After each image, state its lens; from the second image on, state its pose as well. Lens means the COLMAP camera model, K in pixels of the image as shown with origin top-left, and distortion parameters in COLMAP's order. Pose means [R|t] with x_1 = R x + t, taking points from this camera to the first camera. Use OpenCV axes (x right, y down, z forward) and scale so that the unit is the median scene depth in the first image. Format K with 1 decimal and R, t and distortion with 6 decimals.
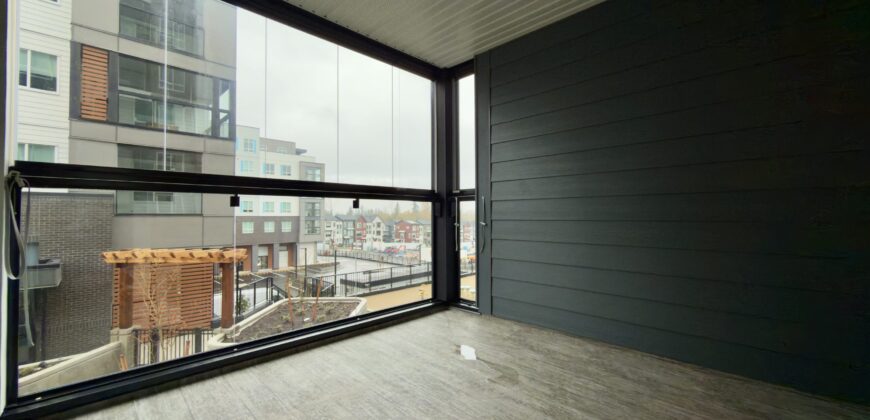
lens RADIAL K [[342.7, 0, 434.4], [0, 342.7, 209.4], [0, 0, 1]] dist [-0.001469, -0.000179]
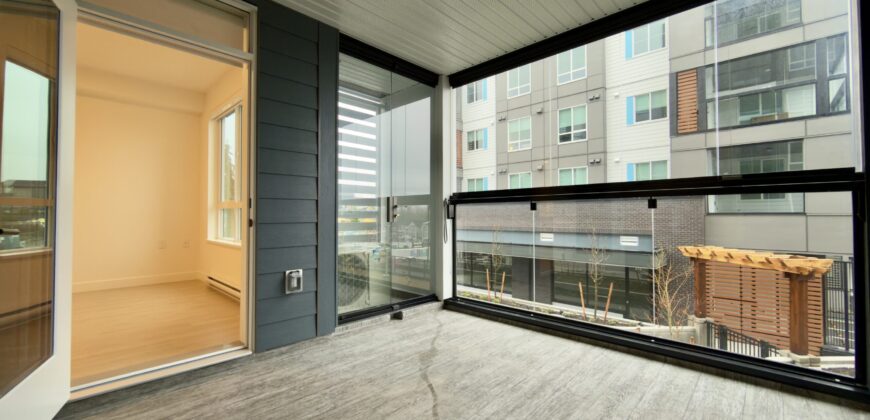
lens RADIAL K [[342.7, 0, 437.6], [0, 342.7, 212.1], [0, 0, 1]] dist [-0.001469, -0.000179]
pose [[0.037467, -0.007924, -0.999266, 0.167858], [0.019922, 0.999776, -0.007181, 0.000419], [0.999099, -0.019638, 0.037616, 0.126139]]
